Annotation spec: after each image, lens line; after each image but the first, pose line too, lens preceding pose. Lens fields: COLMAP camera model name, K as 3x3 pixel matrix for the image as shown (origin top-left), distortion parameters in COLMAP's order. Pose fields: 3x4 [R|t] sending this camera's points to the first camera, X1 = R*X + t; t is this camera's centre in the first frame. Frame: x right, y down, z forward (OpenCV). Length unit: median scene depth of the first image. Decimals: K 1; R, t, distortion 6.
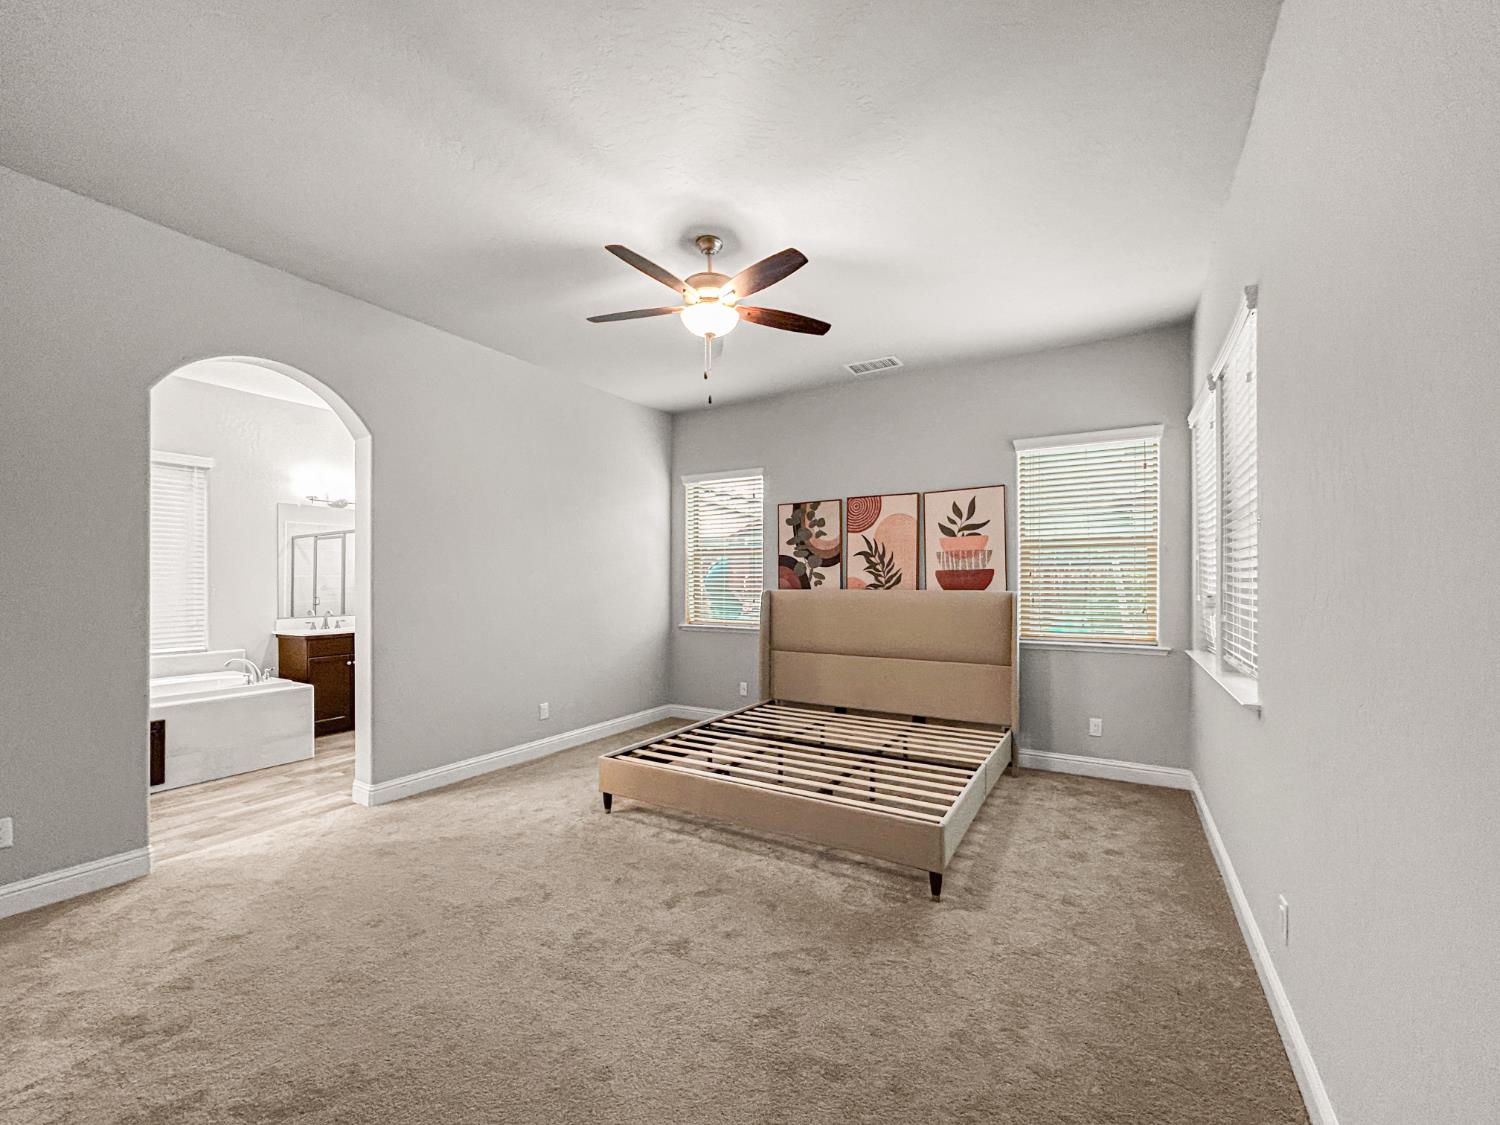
lens RADIAL K [[604.5, 0, 746.1], [0, 604.5, 568.8], [0, 0, 1]] dist [-0.000464, -0.000107]
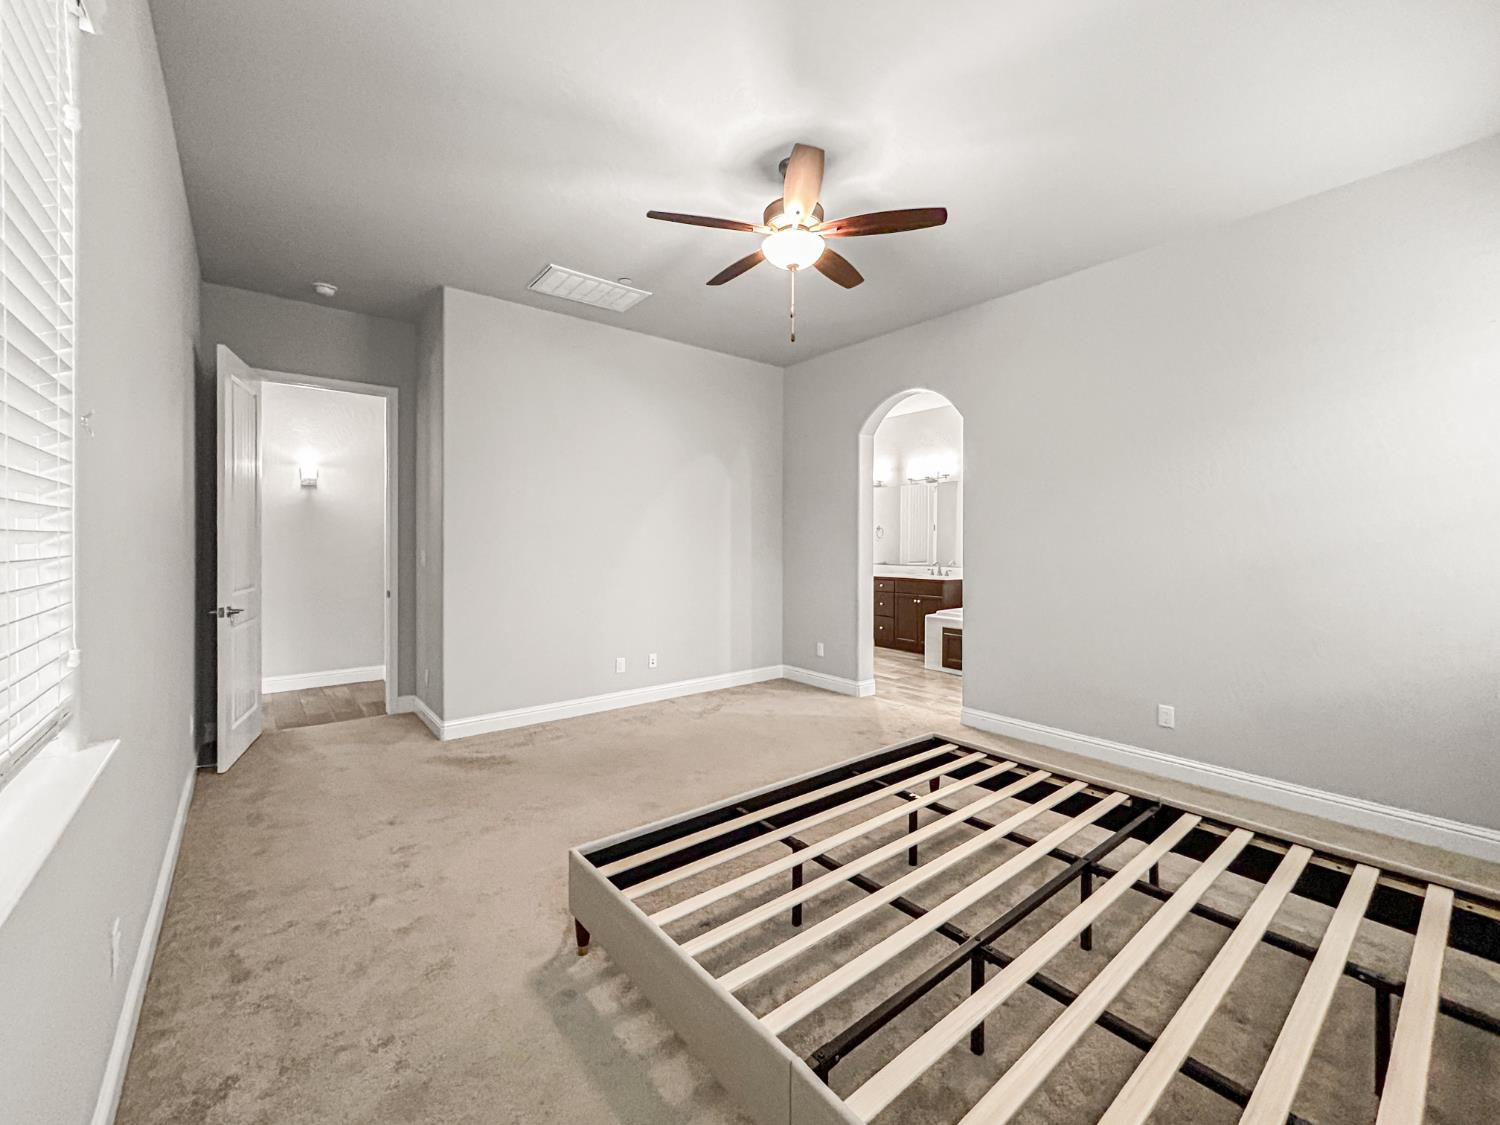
lens RADIAL K [[604.5, 0, 746.1], [0, 604.5, 568.8], [0, 0, 1]] dist [-0.000464, -0.000107]
pose [[-0.334423, 0.055146, -0.940808, 0.688757], [0.031467, 0.998383, 0.047335, 0.008620], [0.941898, -0.013775, -0.335617, 1.040821]]
